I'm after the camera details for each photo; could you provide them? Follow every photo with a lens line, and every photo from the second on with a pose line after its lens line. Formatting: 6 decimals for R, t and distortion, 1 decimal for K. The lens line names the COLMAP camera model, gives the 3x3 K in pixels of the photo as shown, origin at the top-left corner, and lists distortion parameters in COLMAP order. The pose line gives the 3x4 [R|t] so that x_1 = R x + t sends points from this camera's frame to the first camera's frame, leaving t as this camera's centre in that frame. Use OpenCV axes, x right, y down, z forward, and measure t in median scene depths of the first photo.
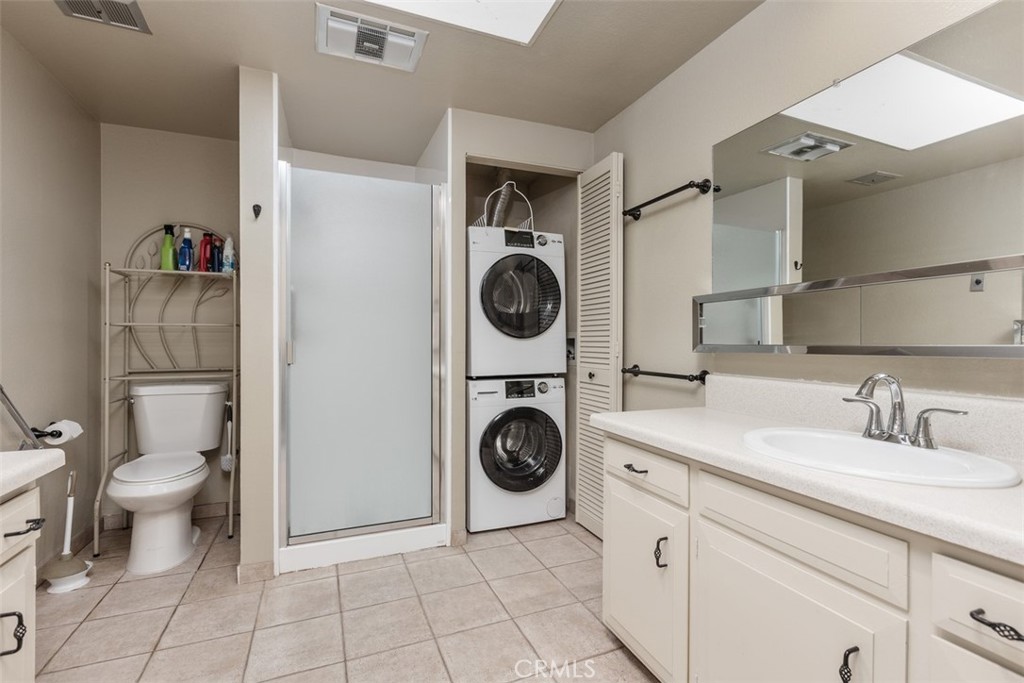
lens RADIAL K [[458.8, 0, 505.4], [0, 458.8, 342.2], [0, 0, 1]] dist [0.005432, -0.000969]
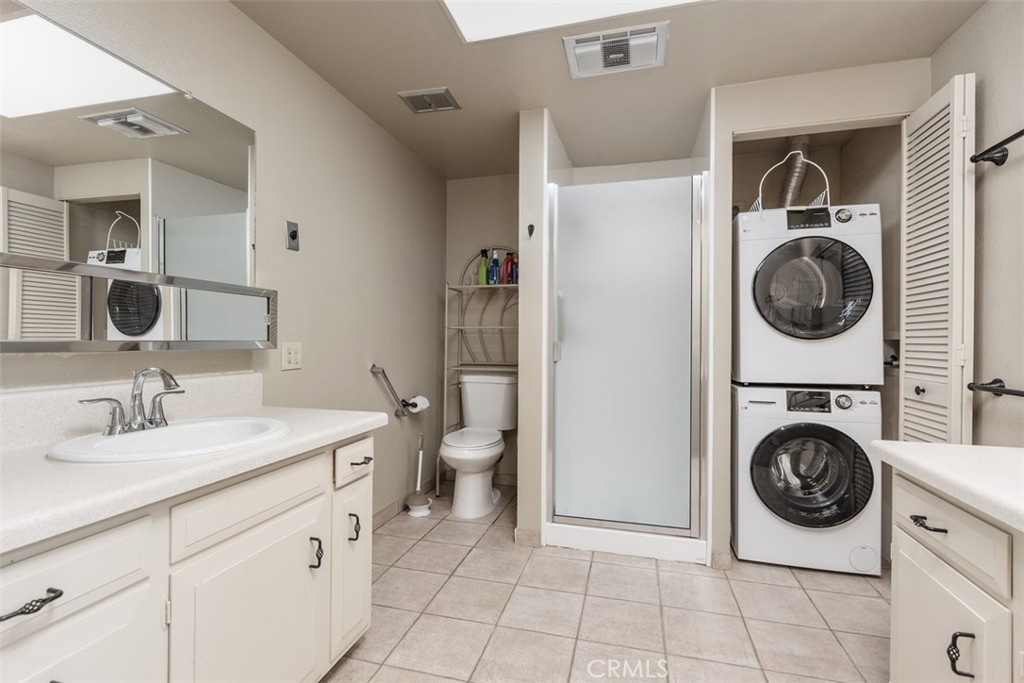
lens RADIAL K [[458.8, 0, 508.2], [0, 458.8, 339.6], [0, 0, 1]] dist [0.005432, -0.000969]
pose [[0.803230, 0.003556, -0.595658, 0.104242], [-0.008034, 0.999956, -0.004863, 0.000205], [0.595615, 0.008692, 0.803223, 0.023401]]
